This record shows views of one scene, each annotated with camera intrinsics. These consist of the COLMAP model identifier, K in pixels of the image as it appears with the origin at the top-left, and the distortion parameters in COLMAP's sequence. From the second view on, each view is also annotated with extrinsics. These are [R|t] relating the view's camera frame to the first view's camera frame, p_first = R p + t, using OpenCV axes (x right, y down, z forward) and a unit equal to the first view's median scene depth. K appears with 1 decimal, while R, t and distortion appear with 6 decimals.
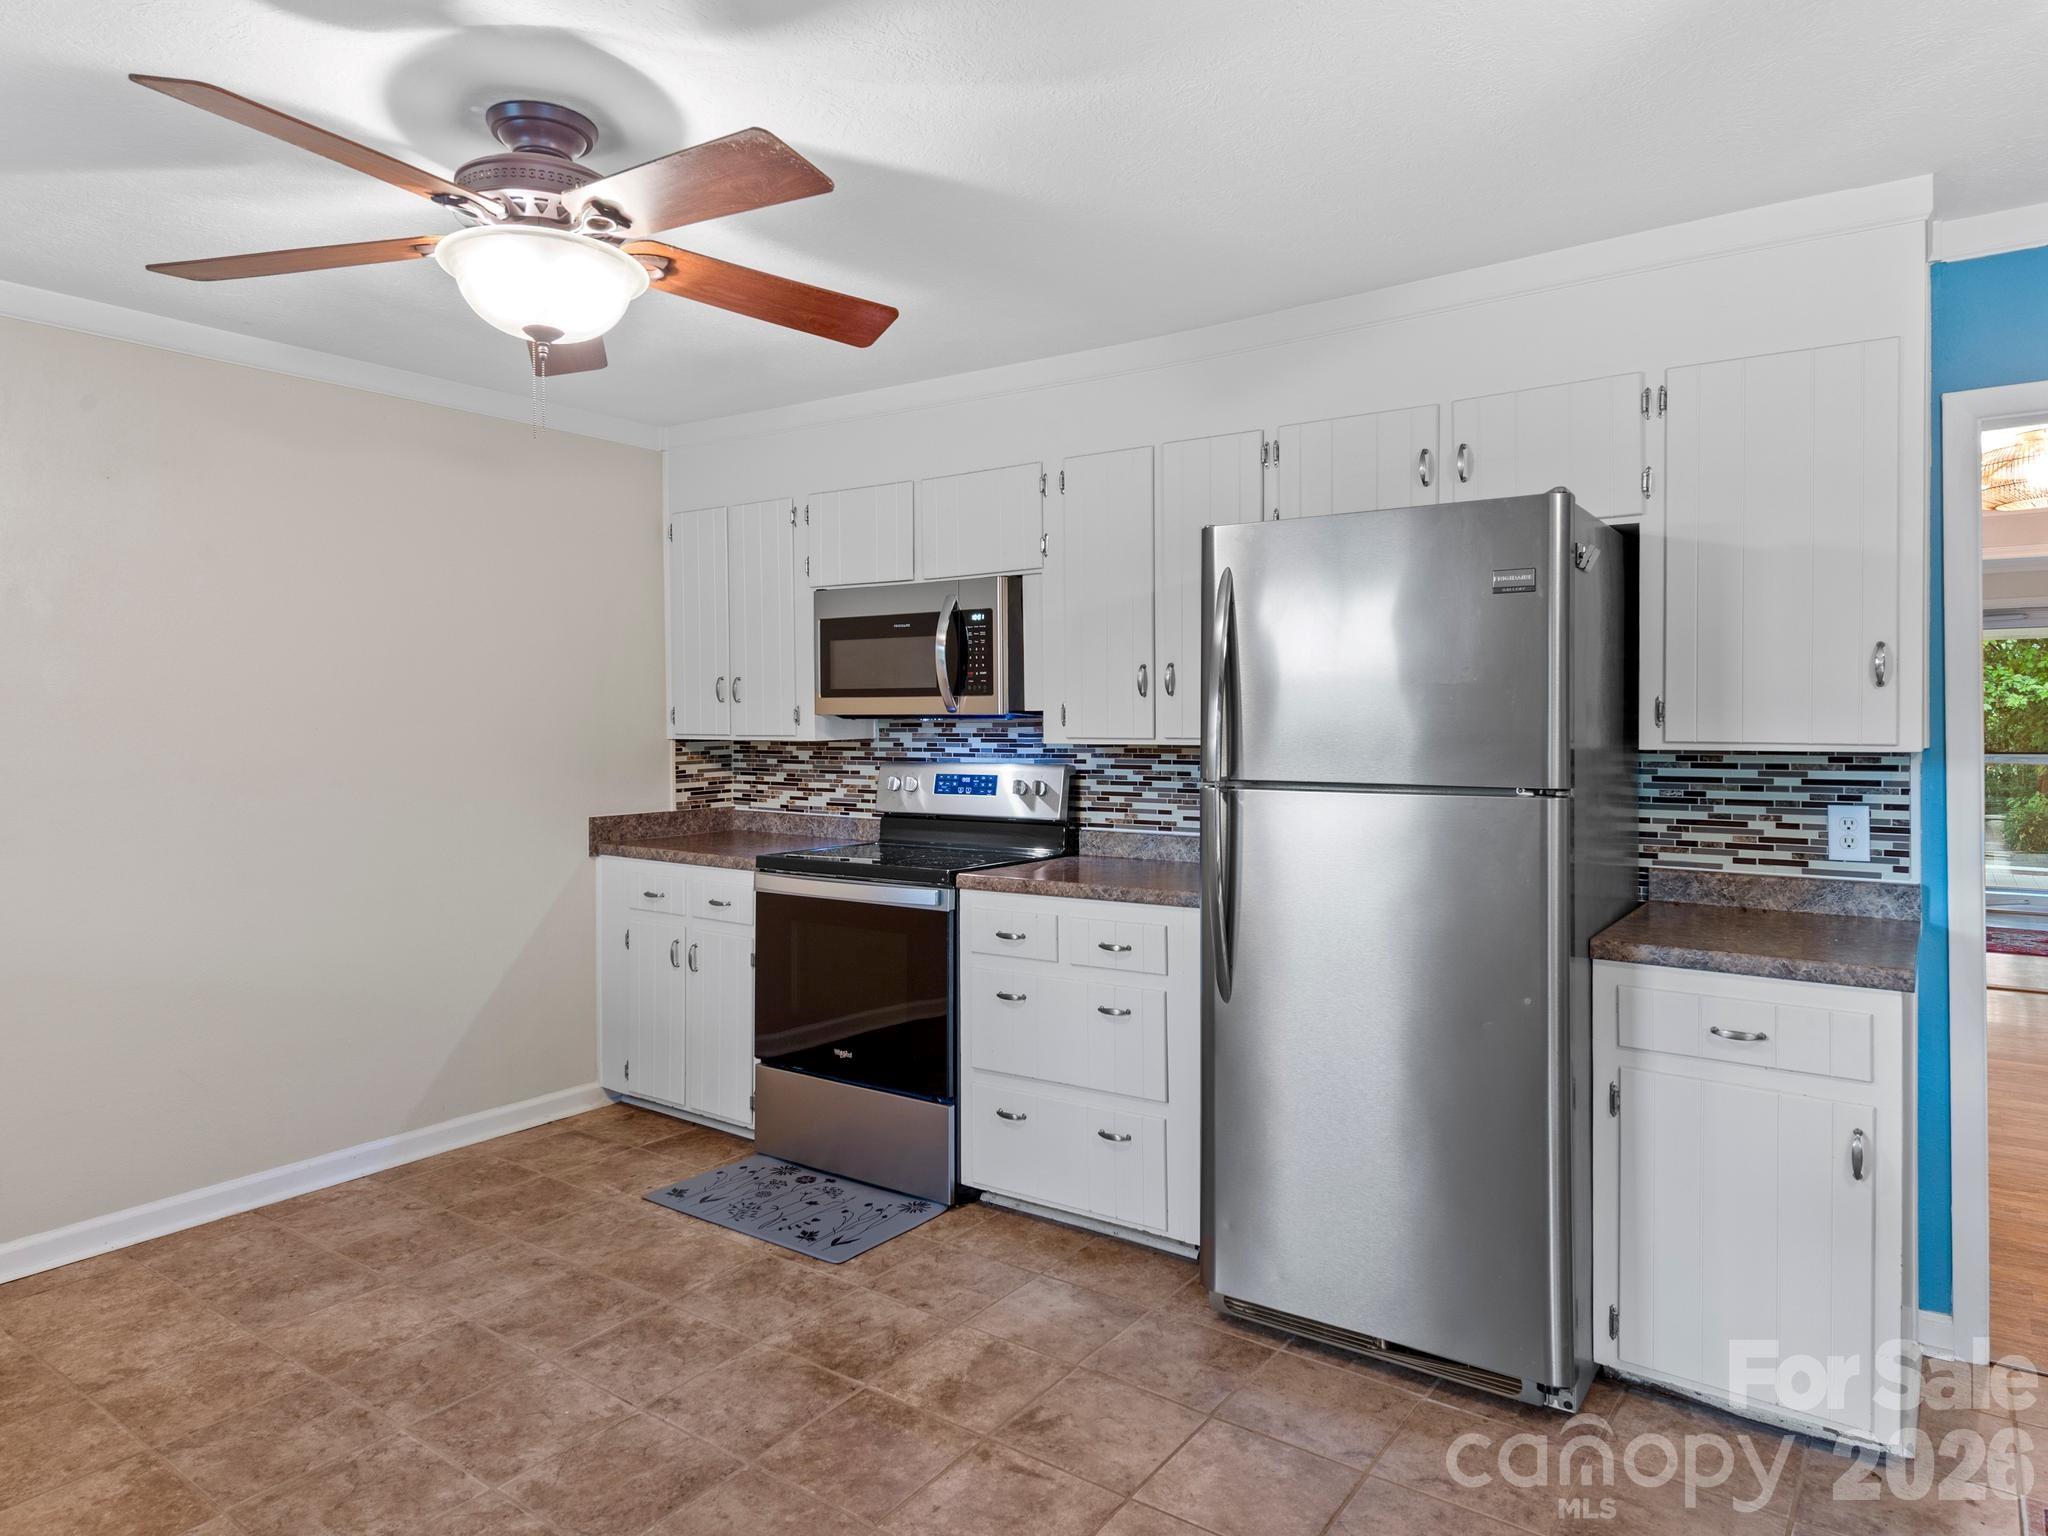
lens RADIAL K [[1265.8, 0, 1023.6], [0, 1265.8, 747.9], [0, 0, 1]] dist [0.039997, -0.011214]
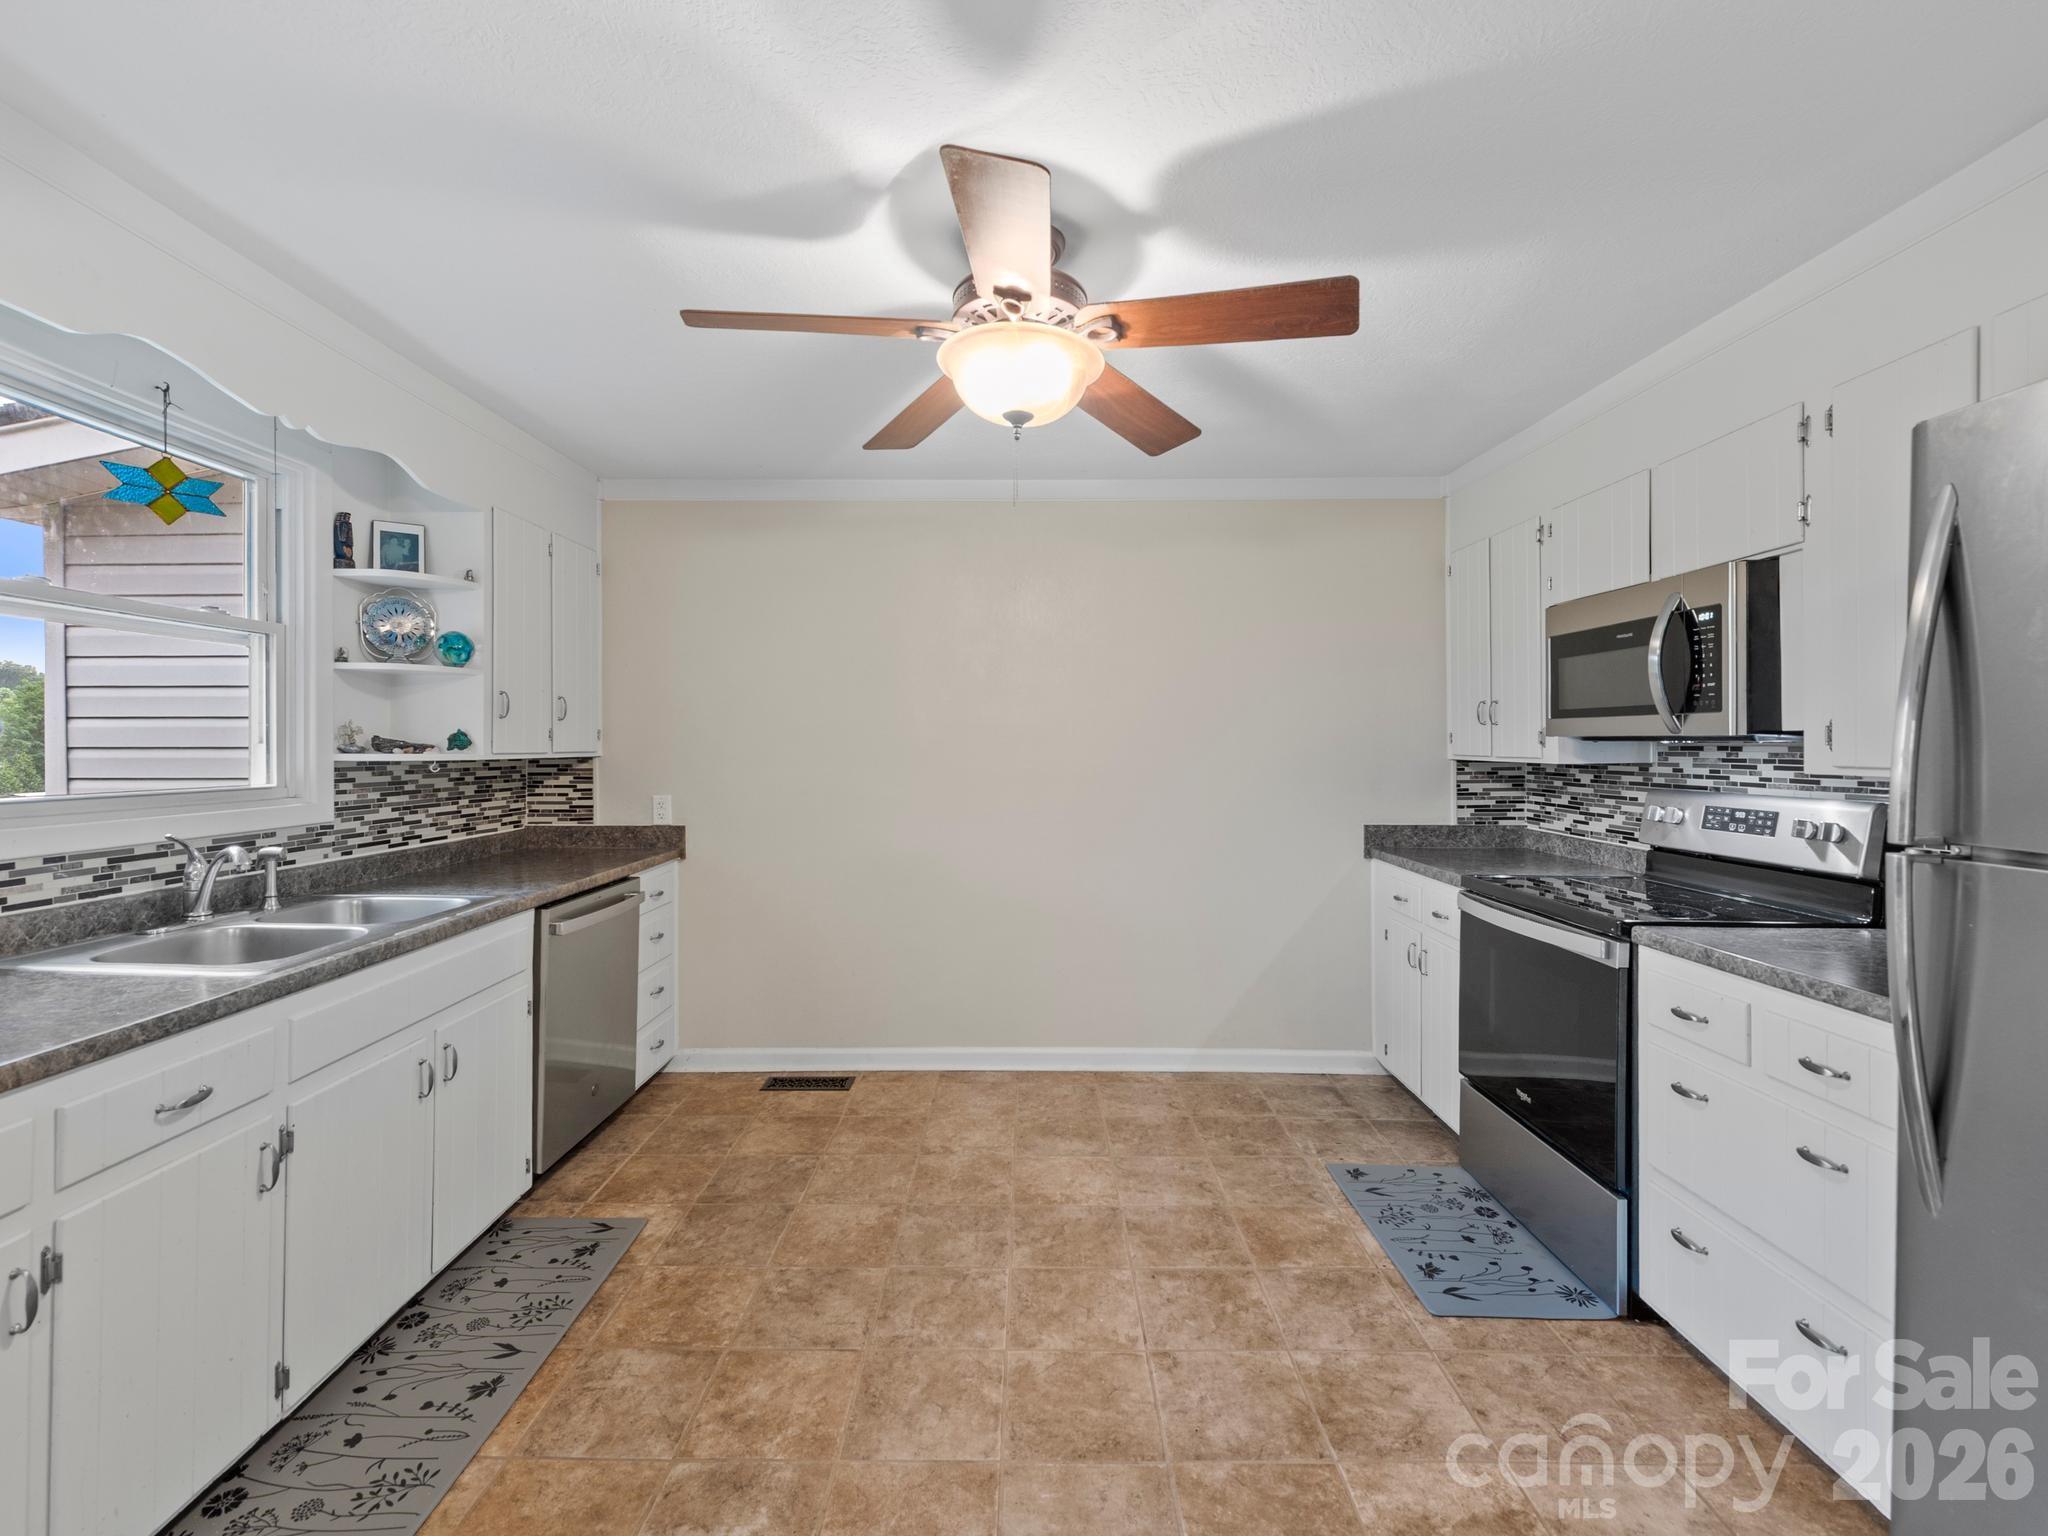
lens RADIAL K [[920.8, 0, 1021.2], [0, 920.8, 762.6], [0, 0, 1]] dist [0.018182, -0.003750]
pose [[0.576899, 0.021333, -0.816537, 0.203168], [-0.021385, 0.999711, 0.011010, -0.006413], [0.816536, 0.011110, 0.577188, 0.300590]]
